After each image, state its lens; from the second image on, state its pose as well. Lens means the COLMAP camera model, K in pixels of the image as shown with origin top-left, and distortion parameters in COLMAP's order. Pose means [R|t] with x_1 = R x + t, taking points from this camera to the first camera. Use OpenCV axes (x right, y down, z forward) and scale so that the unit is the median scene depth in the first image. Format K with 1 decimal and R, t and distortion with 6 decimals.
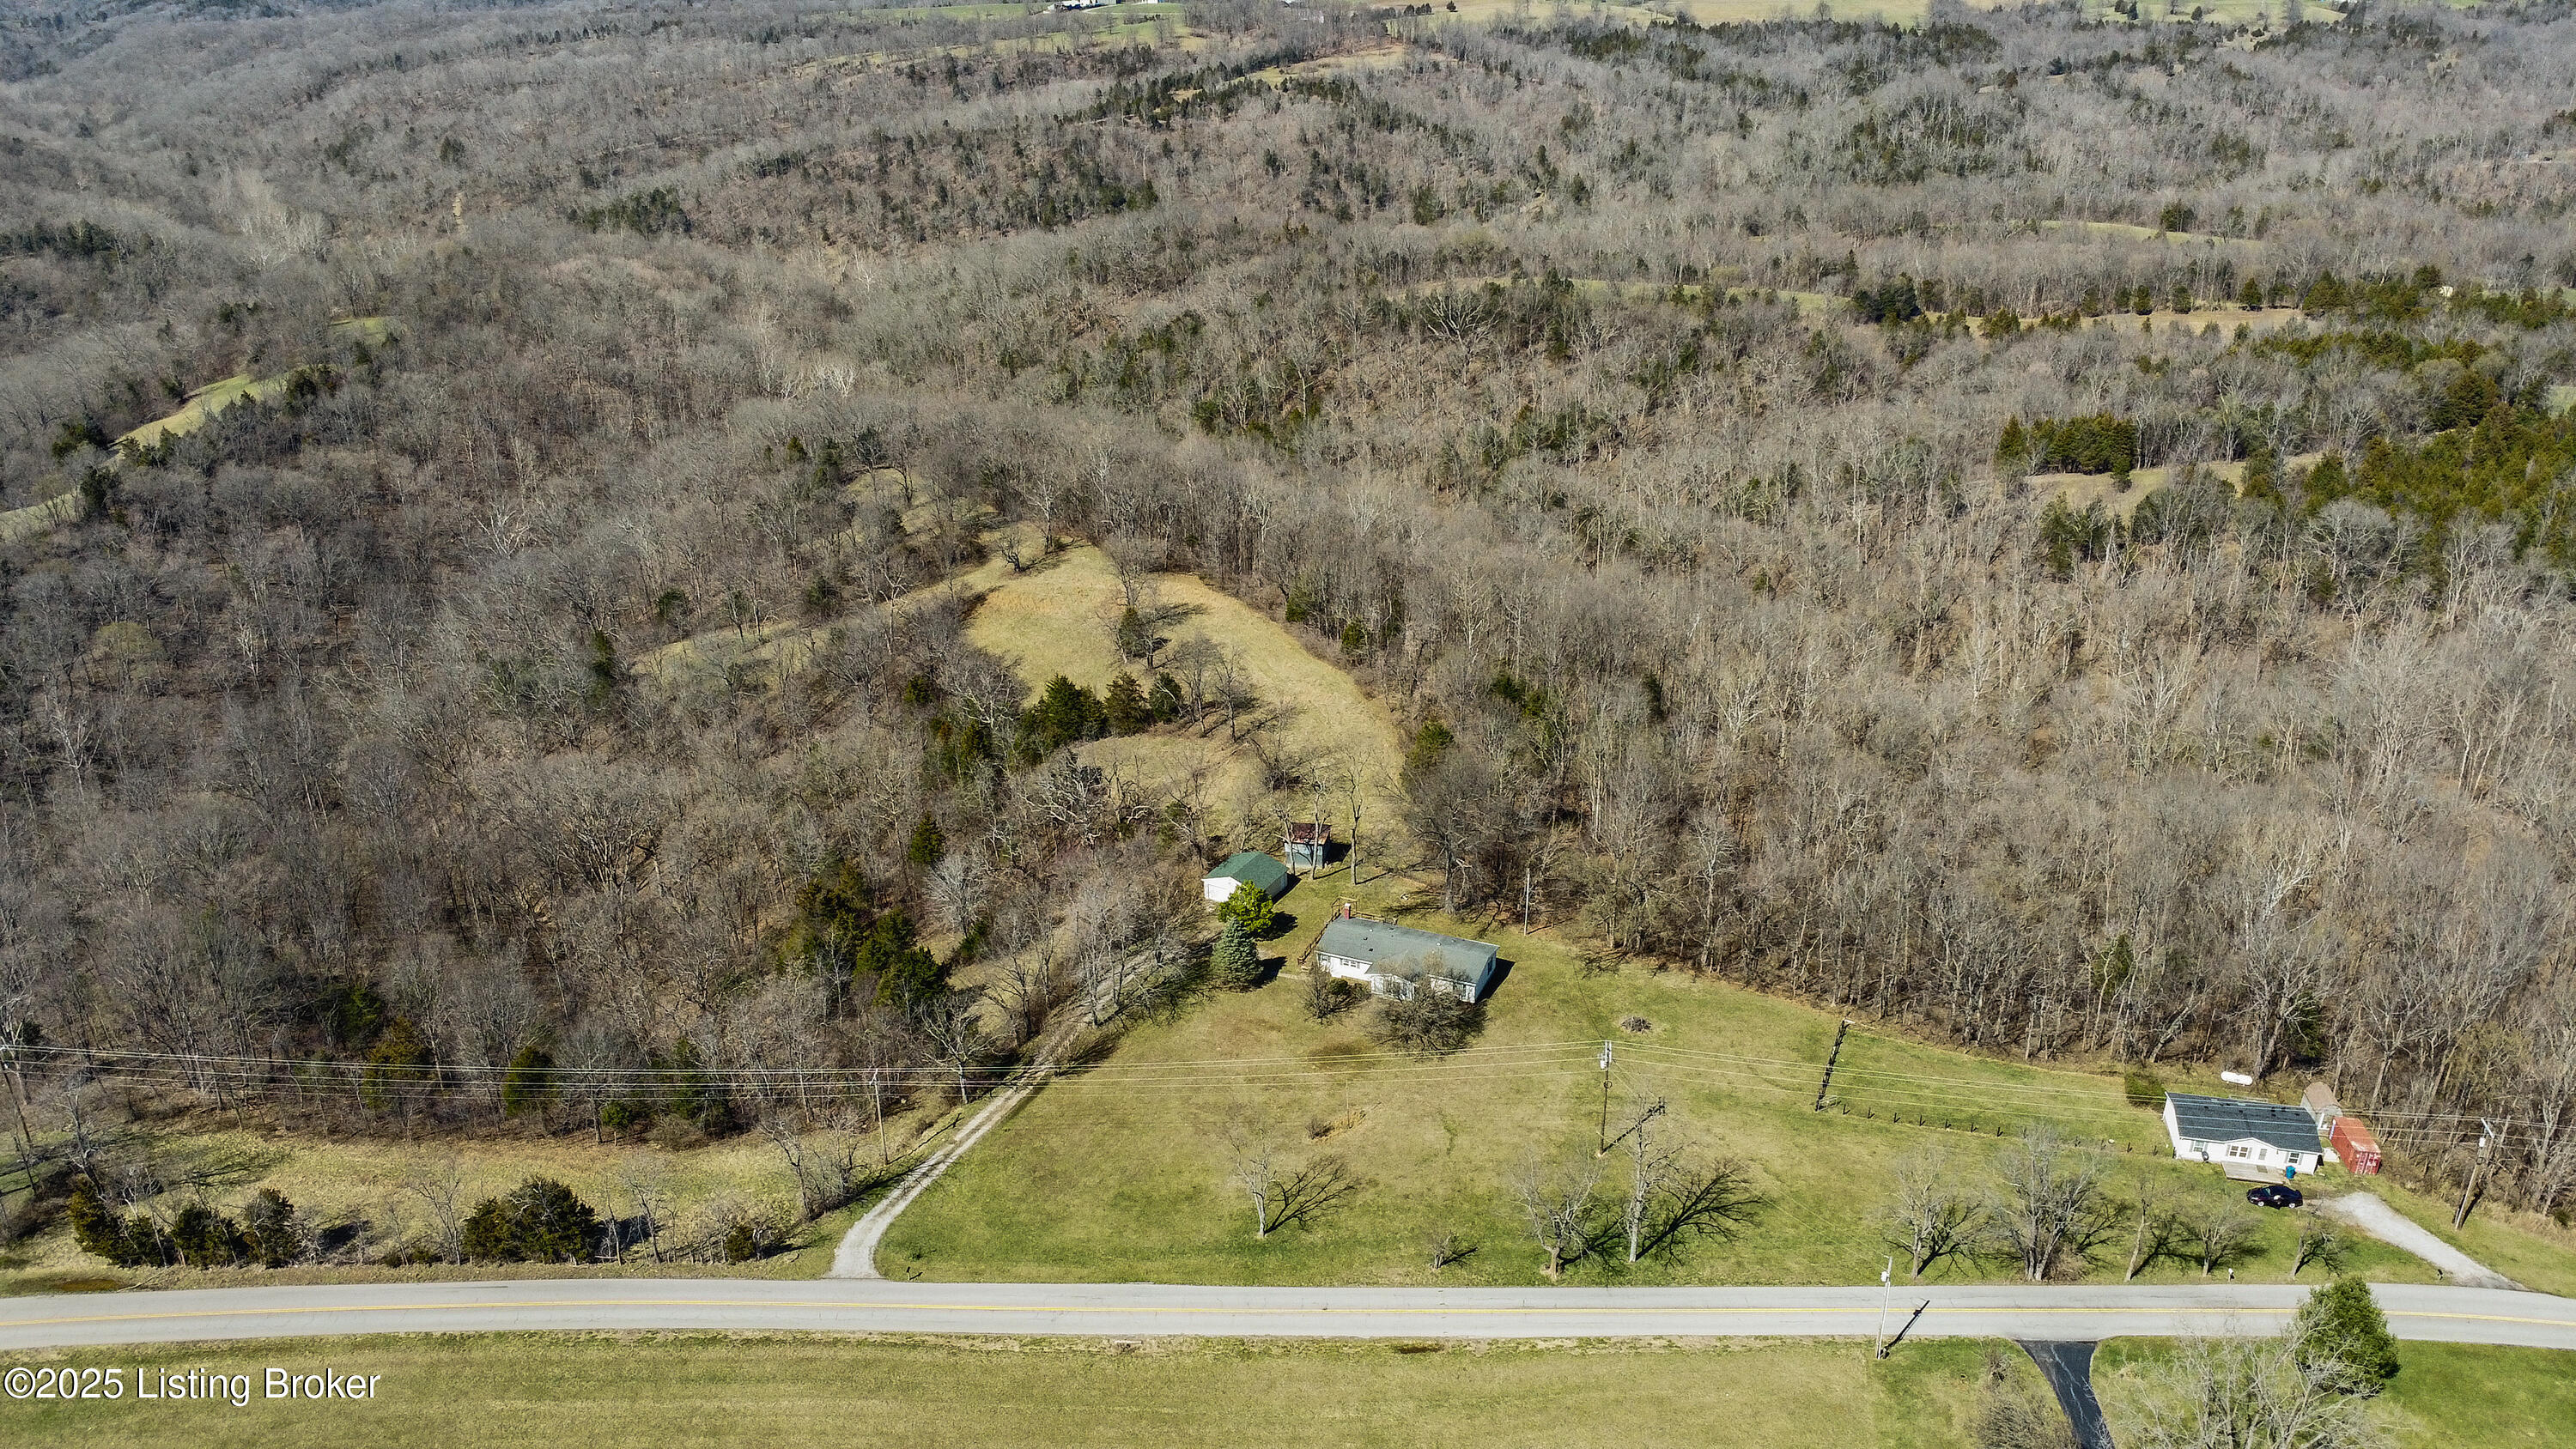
lens RADIAL K [[1869.5, 0, 1286.5], [0, 1869.5, 668.5], [0, 0, 1]] dist [-0.026143, -0.005670]
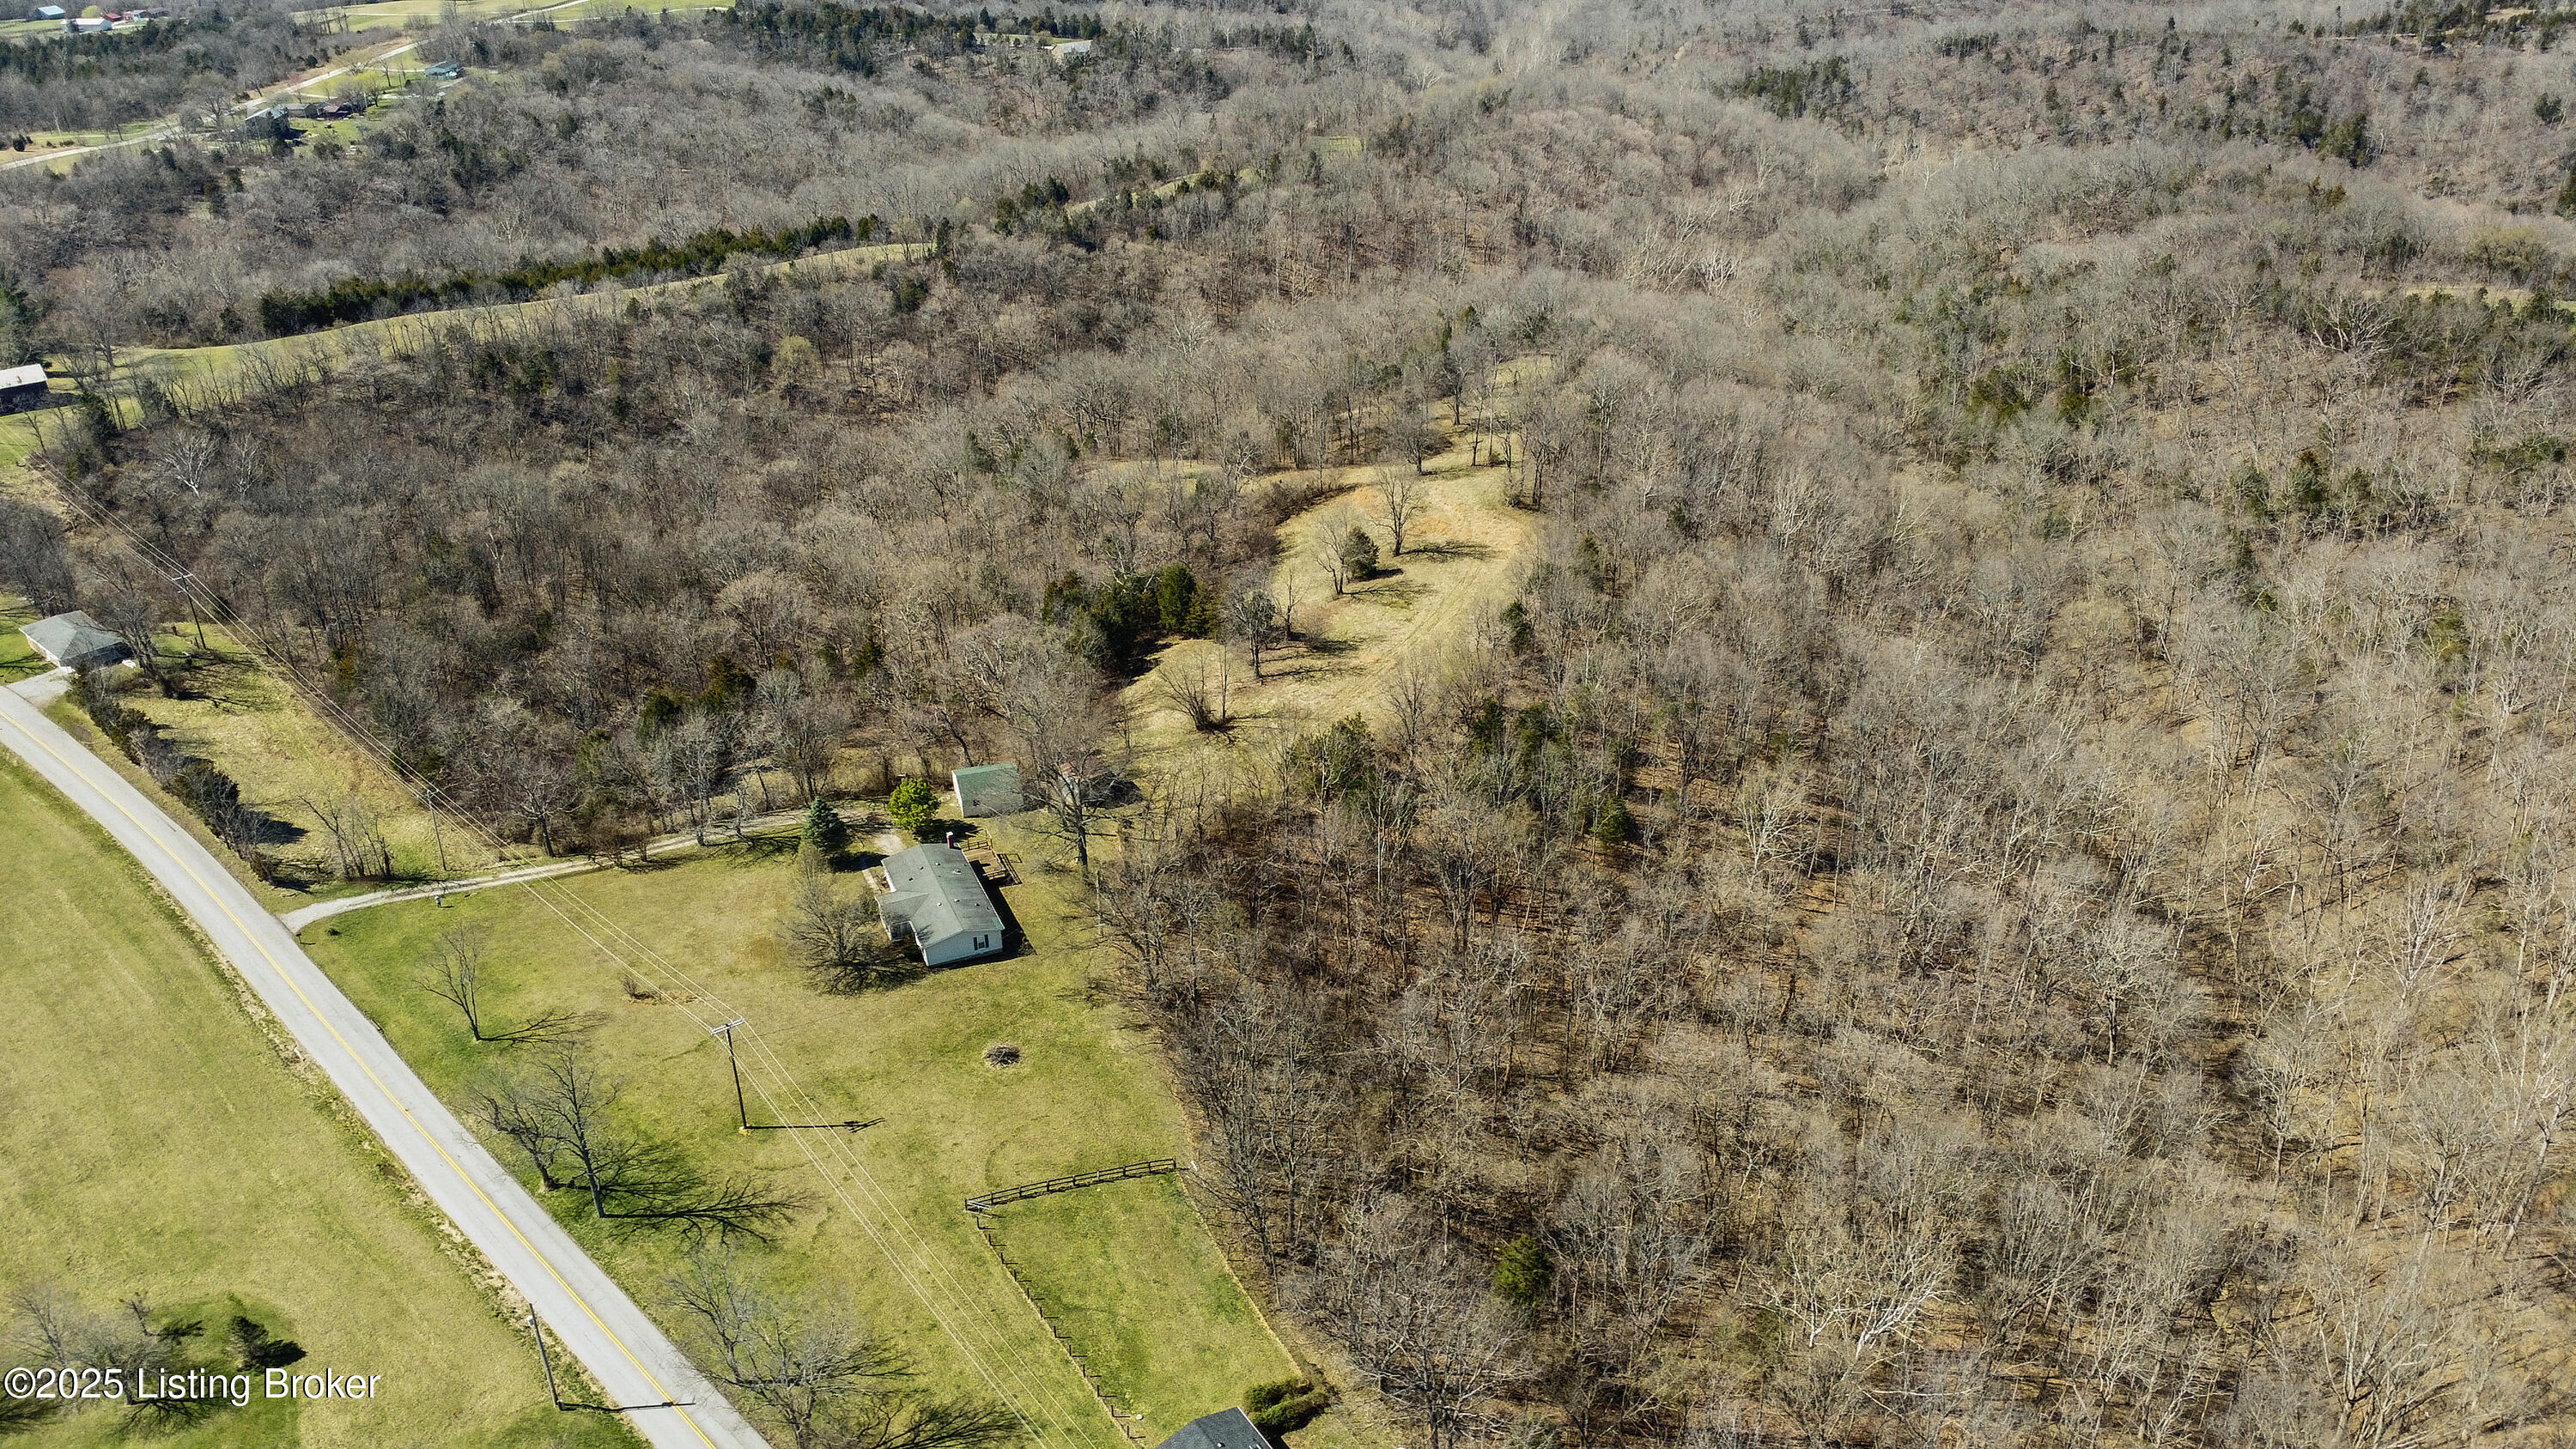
lens RADIAL K [[1869.5, 0, 1286.5], [0, 1869.5, 668.5], [0, 0, 1]] dist [-0.026143, -0.005670]
pose [[0.734887, 0.306821, -0.604816, 0.711241], [-0.264492, 0.950855, 0.160992, -0.157222], [0.624488, 0.041658, 0.779923, 0.332571]]
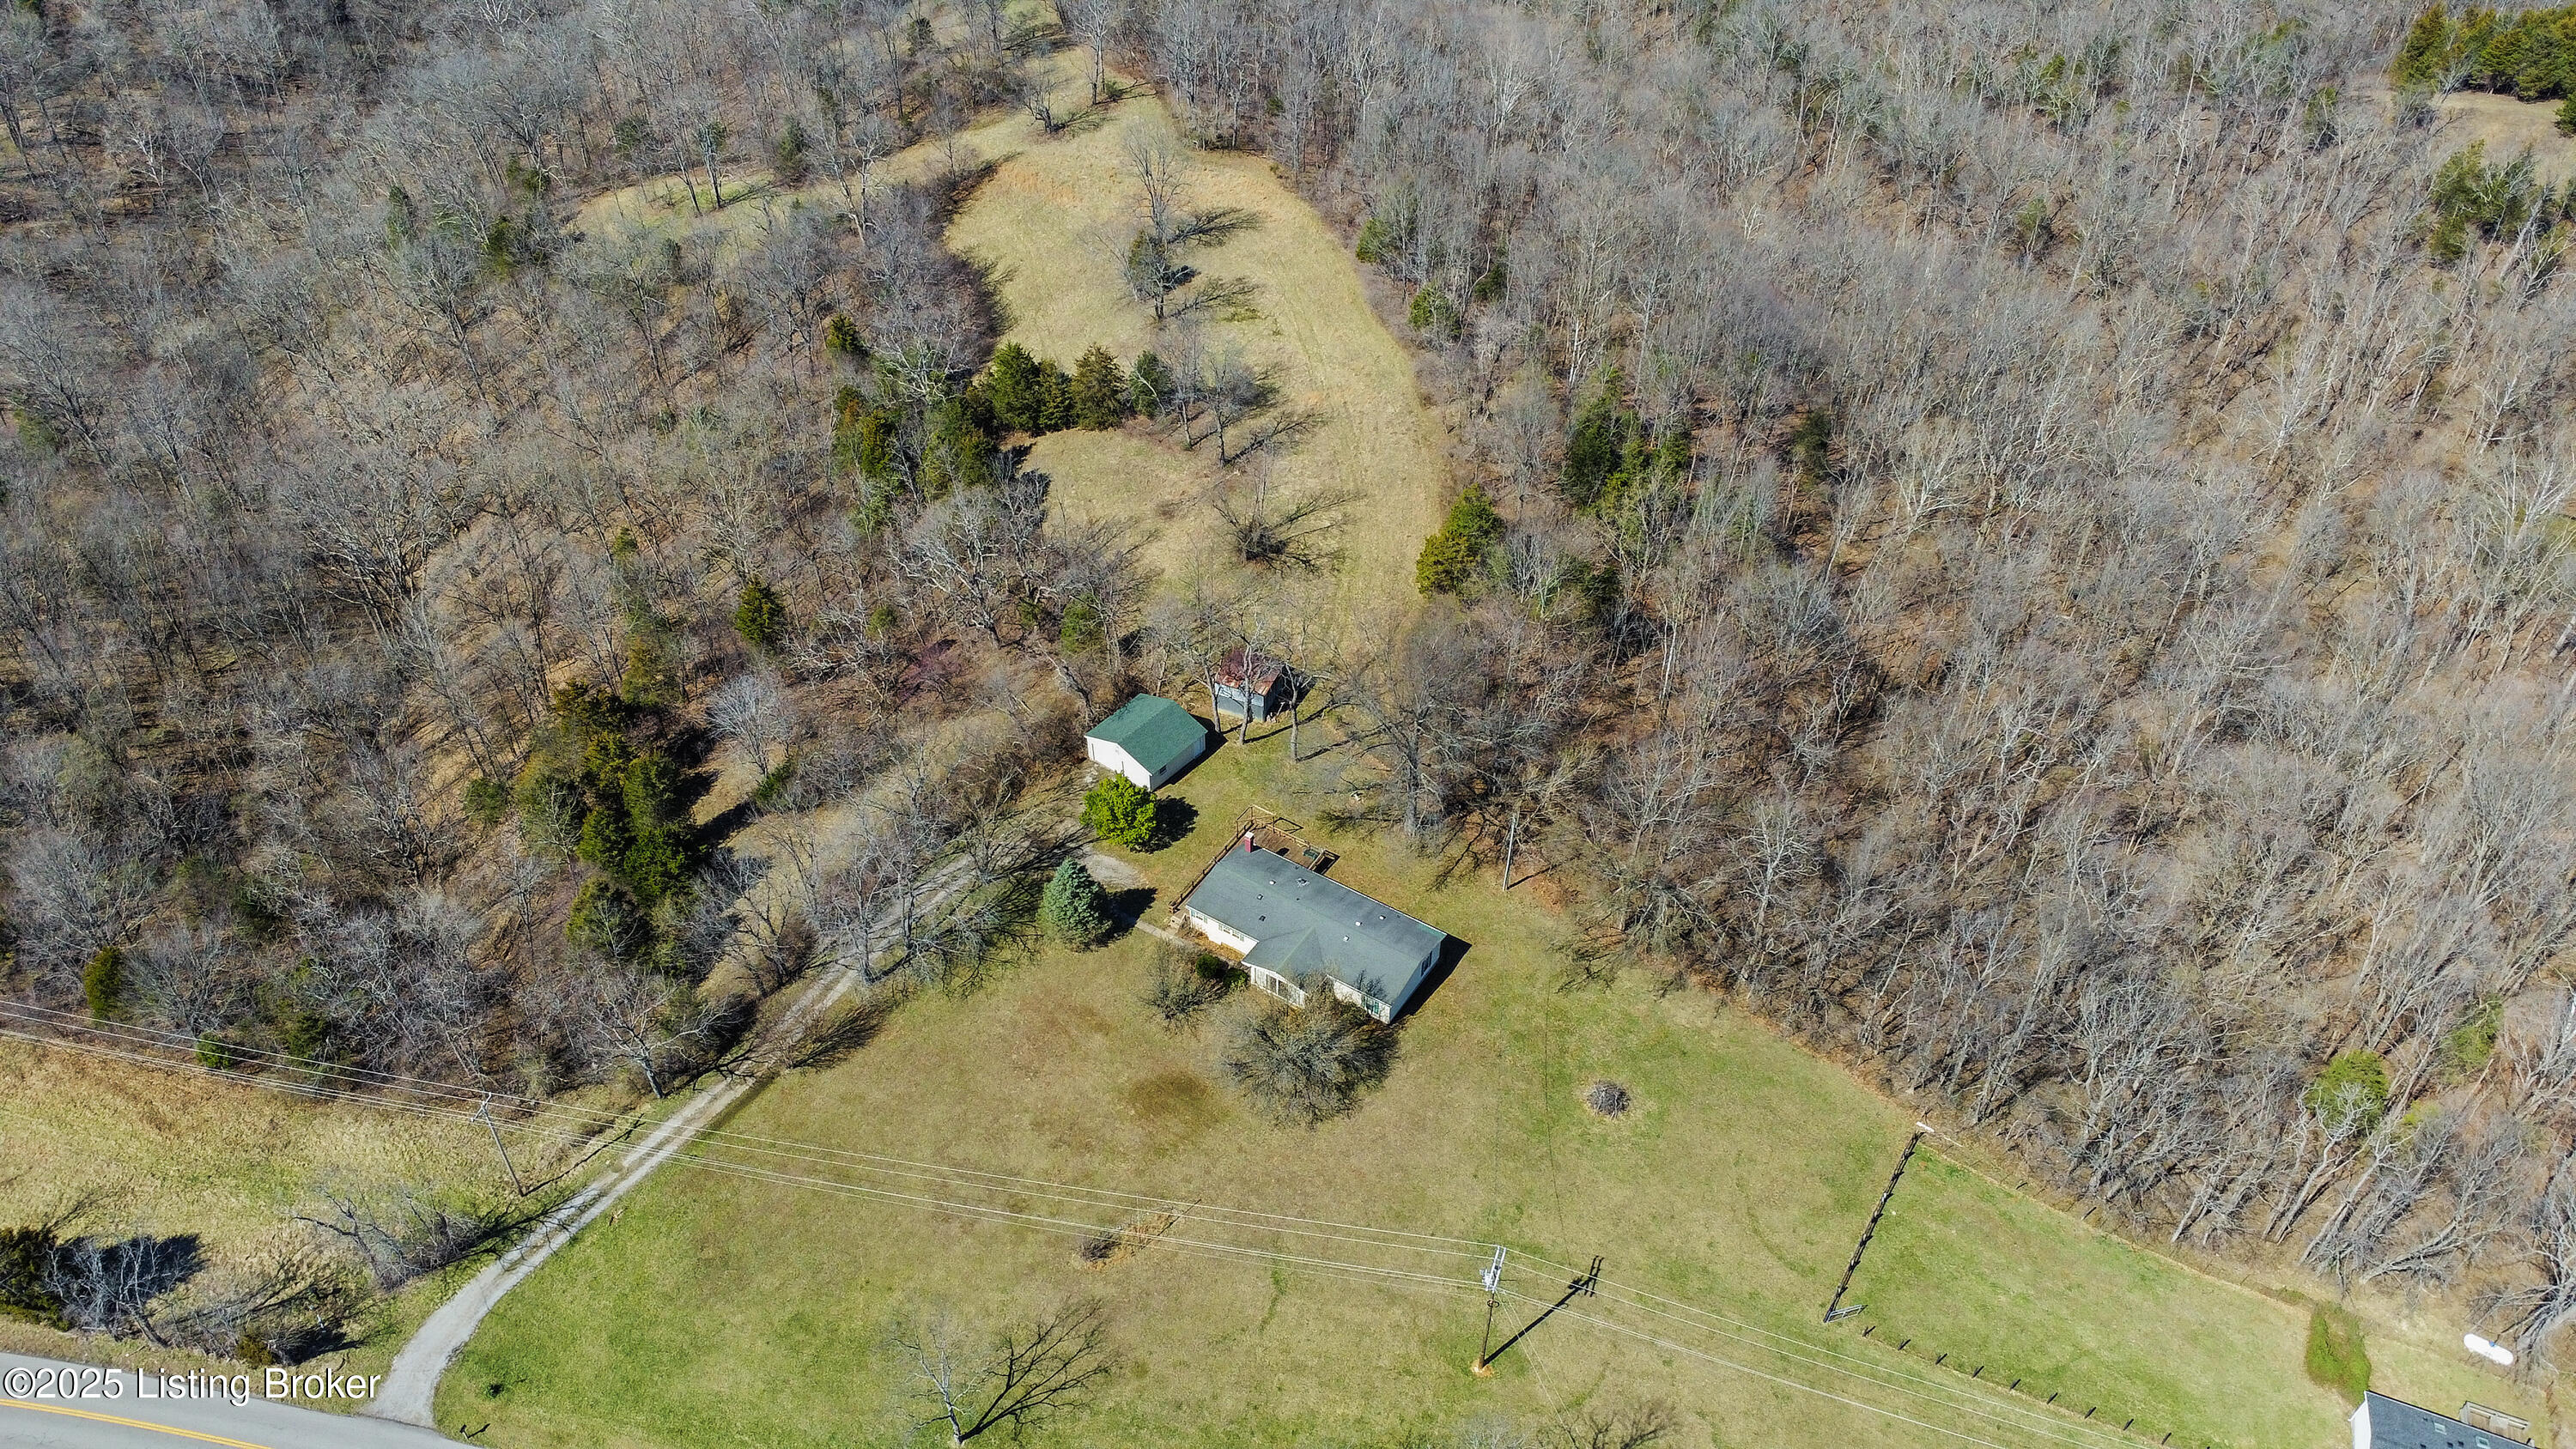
lens RADIAL K [[1870.6, 0, 1293.2], [0, 1870.6, 715.0], [0, 0, 1]] dist [-0.029298, -0.001450]
pose [[0.986701, 0.125455, -0.103359, 0.113727], [-0.084659, 0.939441, 0.332091, -0.149474], [0.138762, -0.318924, 0.937567, 0.342063]]
